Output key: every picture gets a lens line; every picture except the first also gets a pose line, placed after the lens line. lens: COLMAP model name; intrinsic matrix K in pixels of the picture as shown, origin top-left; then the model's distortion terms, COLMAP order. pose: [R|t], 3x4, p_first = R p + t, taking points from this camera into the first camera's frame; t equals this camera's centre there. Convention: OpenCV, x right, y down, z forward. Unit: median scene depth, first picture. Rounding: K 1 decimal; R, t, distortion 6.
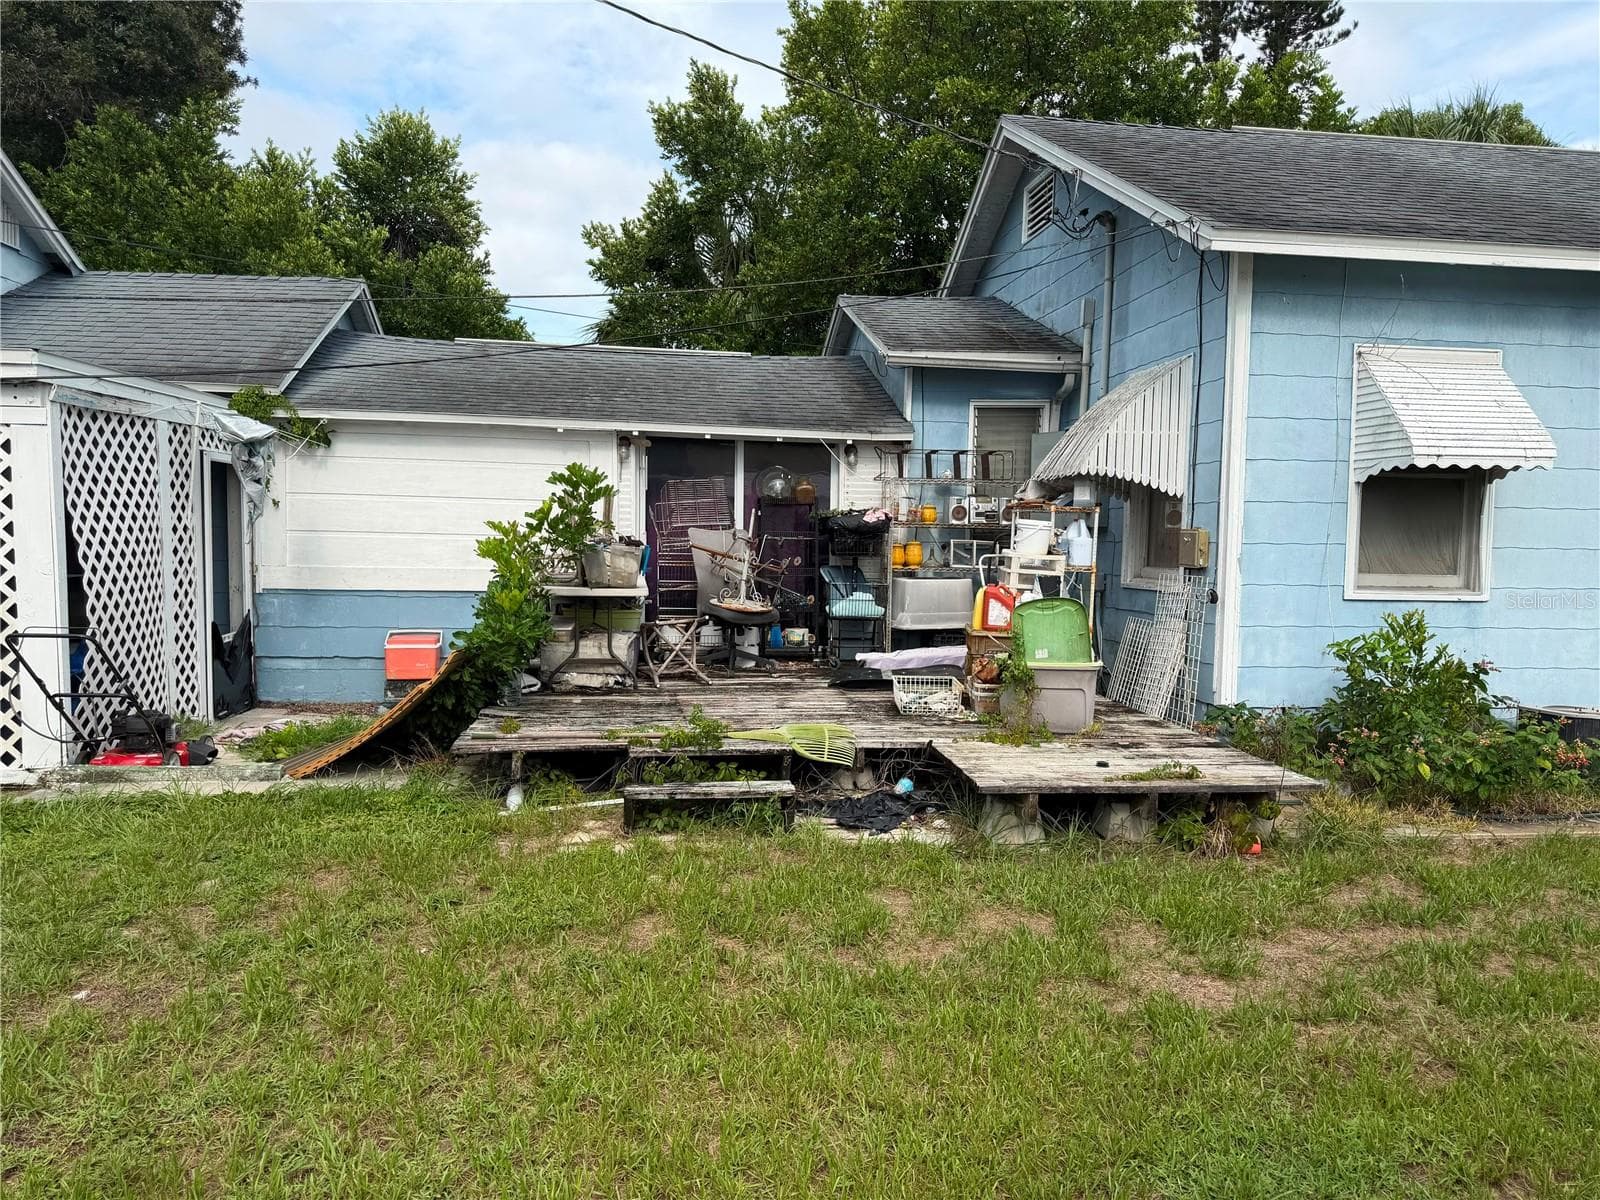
lens RADIAL K [[1126.2, 0, 807.9], [0, 1126.2, 601.6], [0, 0, 1]] dist [0.072439, -0.092504]
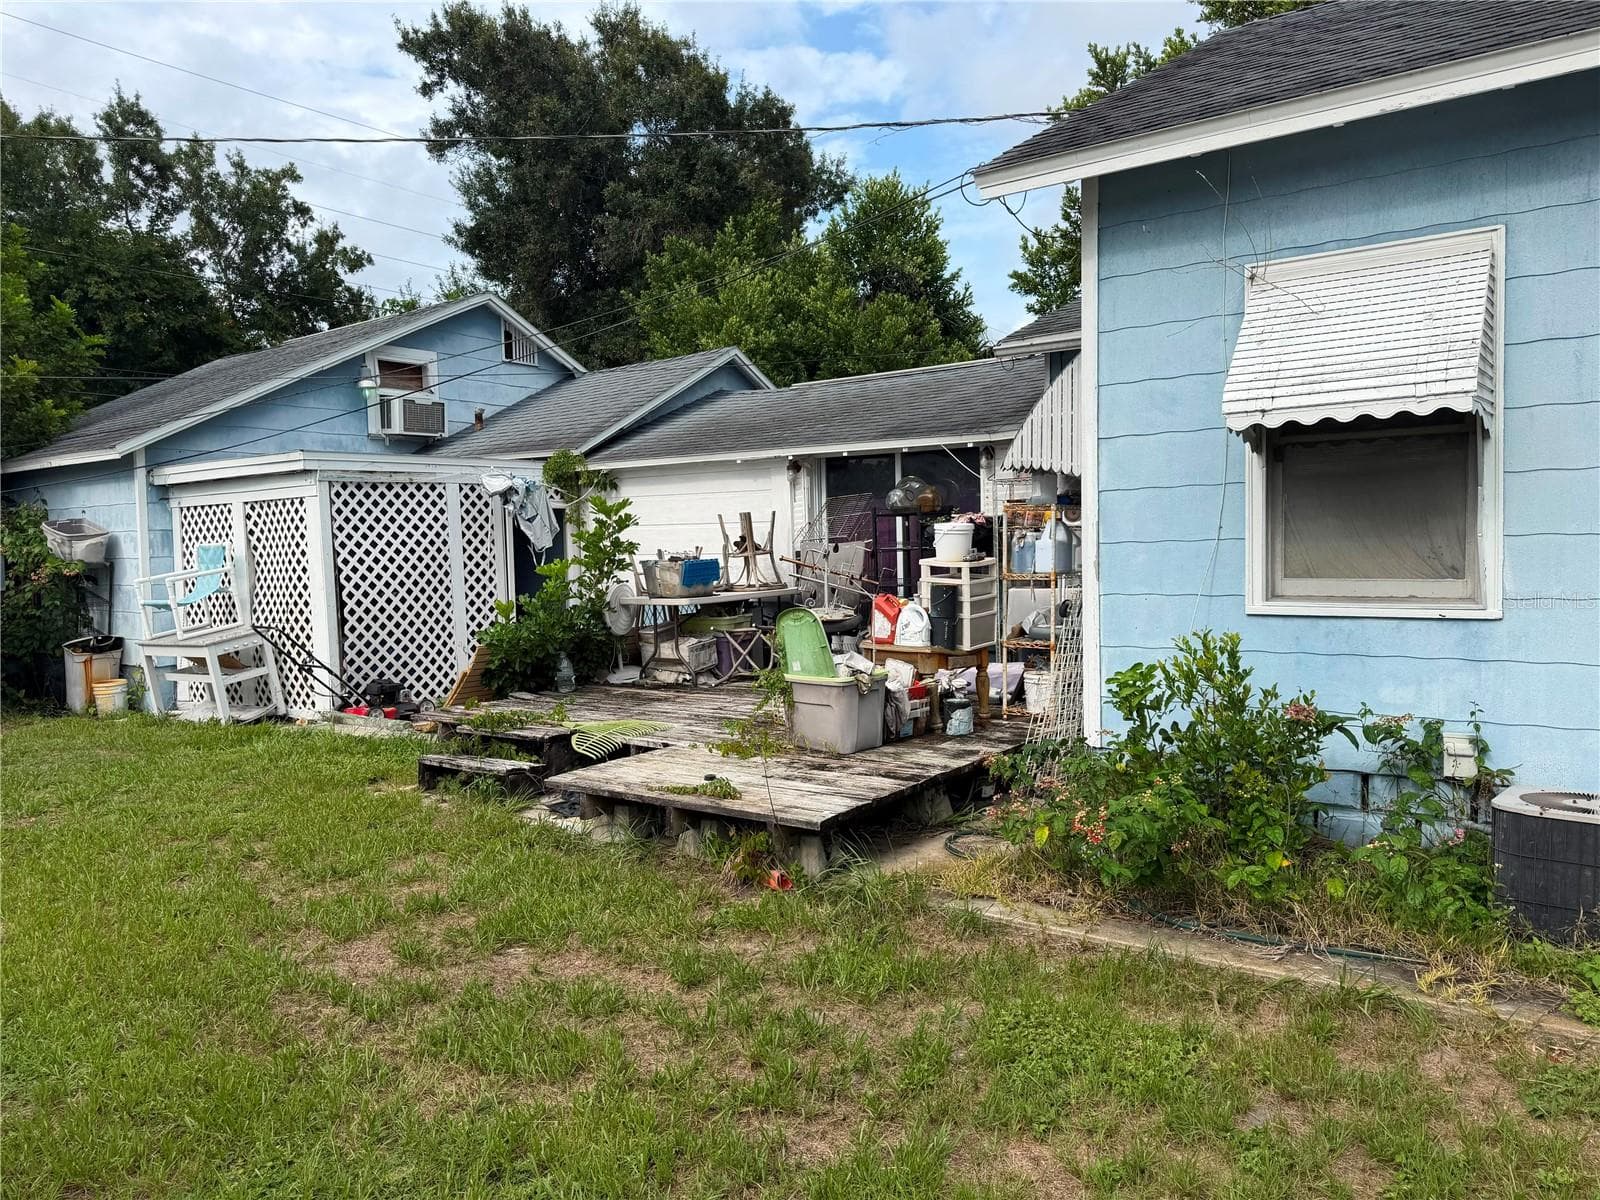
lens RADIAL K [[1126.2, 0, 805.0], [0, 1126.2, 611.6], [0, 0, 1]] dist [0.072439, -0.092504]
pose [[0.717868, 0.008145, -0.696132, 0.772159], [-0.008165, 0.999961, 0.003280, -0.003592], [0.696132, 0.003330, 0.717907, 0.274348]]
